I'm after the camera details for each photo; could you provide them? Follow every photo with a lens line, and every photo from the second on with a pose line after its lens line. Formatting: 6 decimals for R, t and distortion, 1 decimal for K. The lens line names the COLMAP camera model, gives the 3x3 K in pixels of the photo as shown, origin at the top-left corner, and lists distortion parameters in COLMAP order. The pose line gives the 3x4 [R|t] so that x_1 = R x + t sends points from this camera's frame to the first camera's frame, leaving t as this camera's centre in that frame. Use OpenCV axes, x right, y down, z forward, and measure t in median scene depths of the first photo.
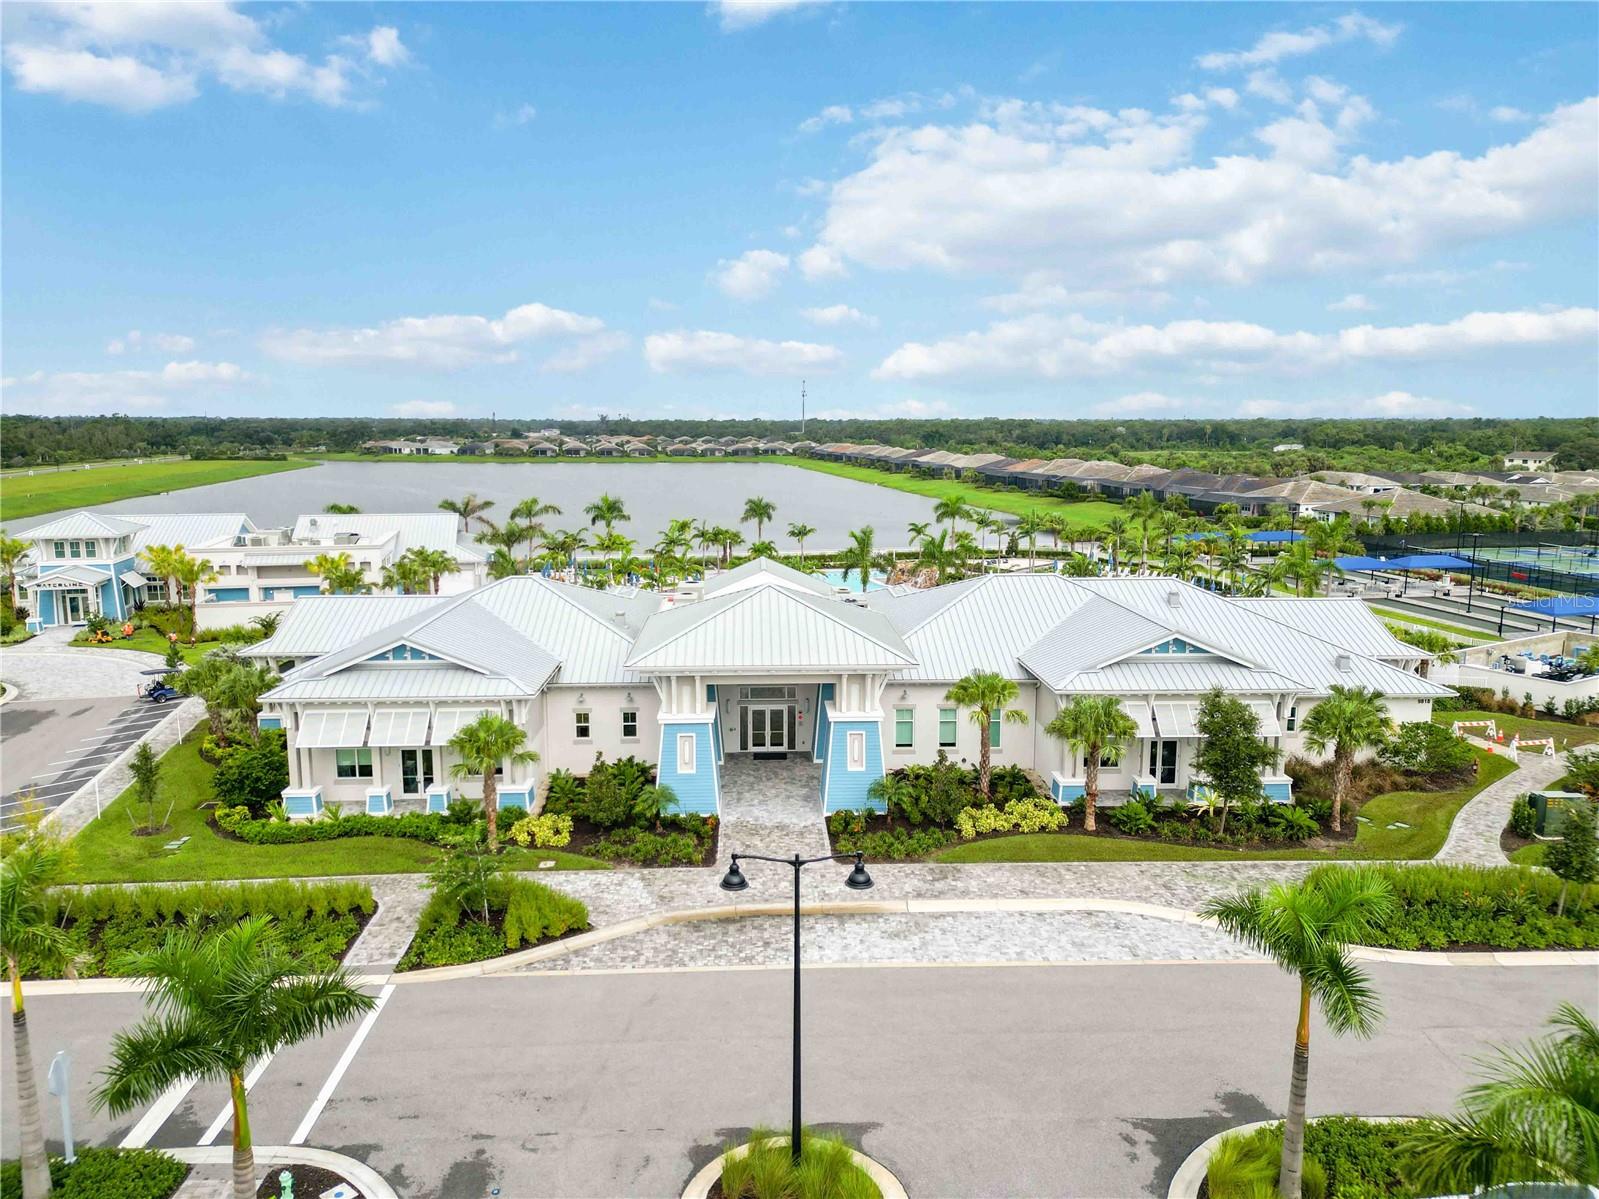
lens RADIAL K [[1111.0, 0, 795.8], [0, 1111.0, 583.9], [0, 0, 1]] dist [0.079171, -0.074391]
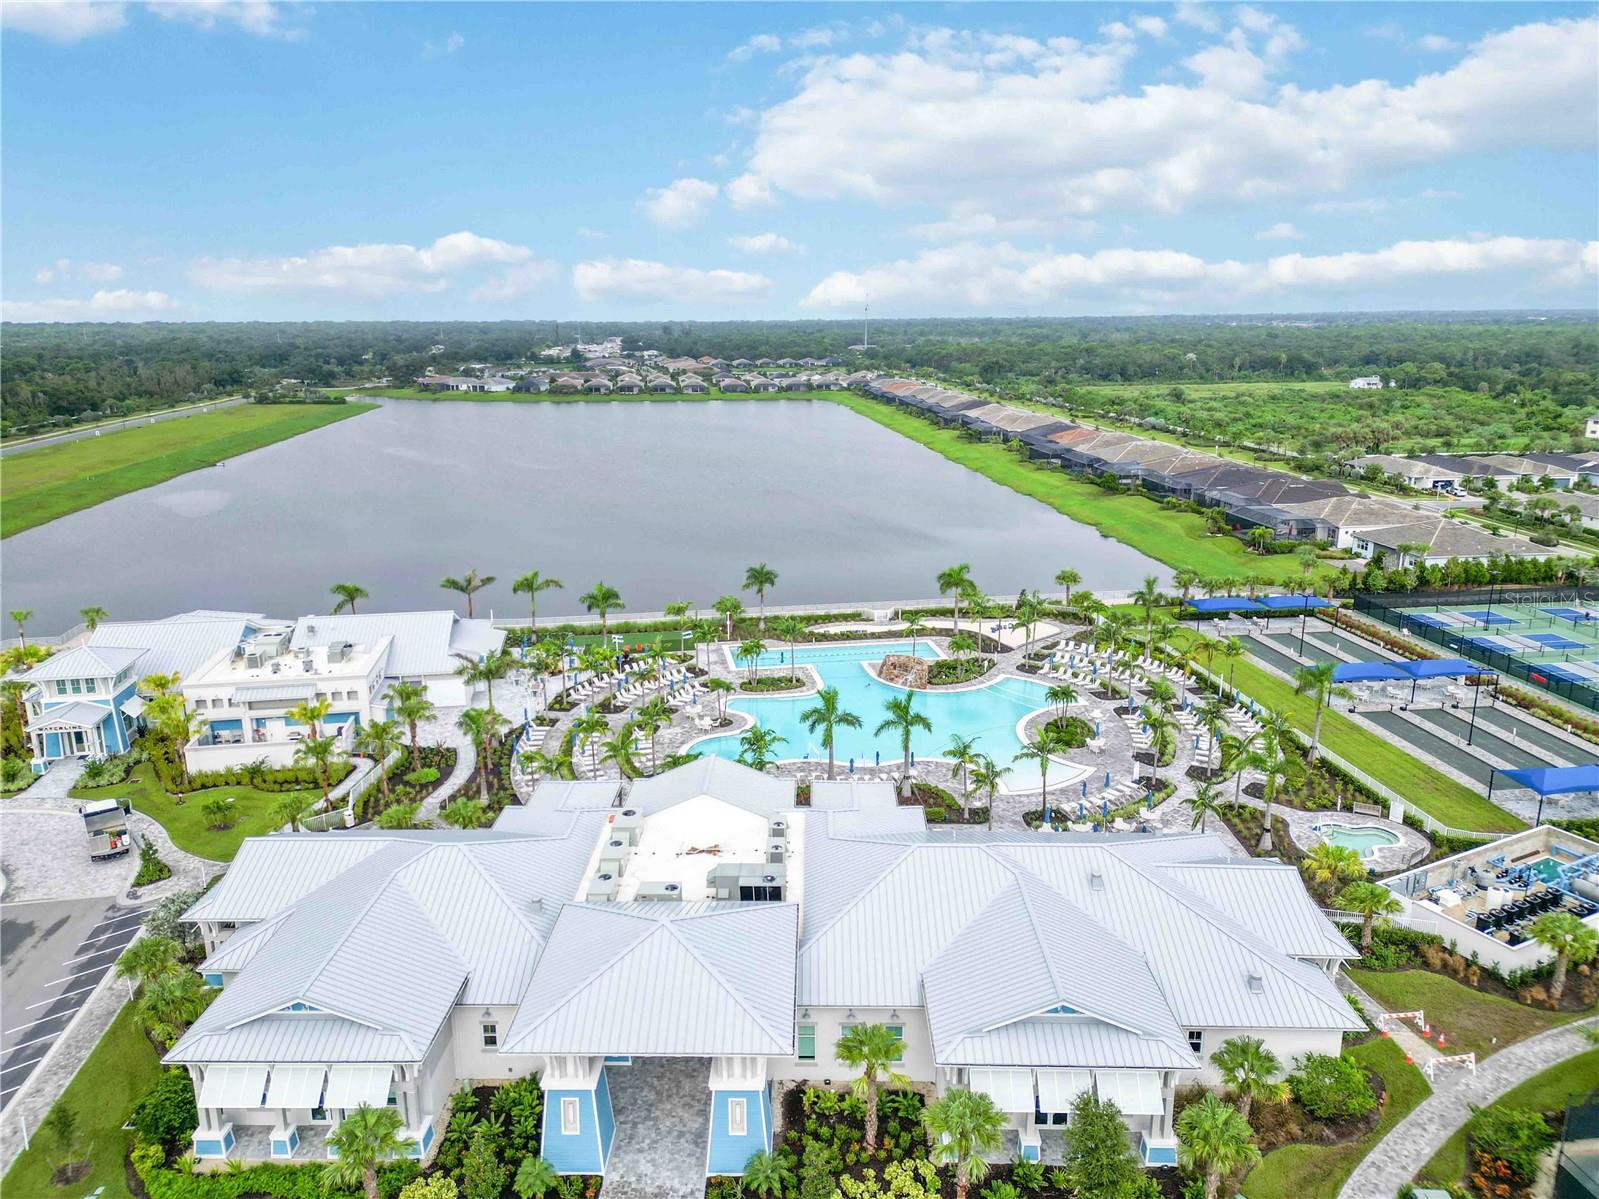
lens RADIAL K [[1111.0, 0, 795.8], [0, 1111.0, 583.9], [0, 0, 1]] dist [0.079171, -0.074391]
pose [[0.998114, 0.009150, -0.060705, 0.147453], [-0.003657, 0.995937, 0.089983, -0.378879], [0.061282, -0.089591, 0.994091, 0.026508]]
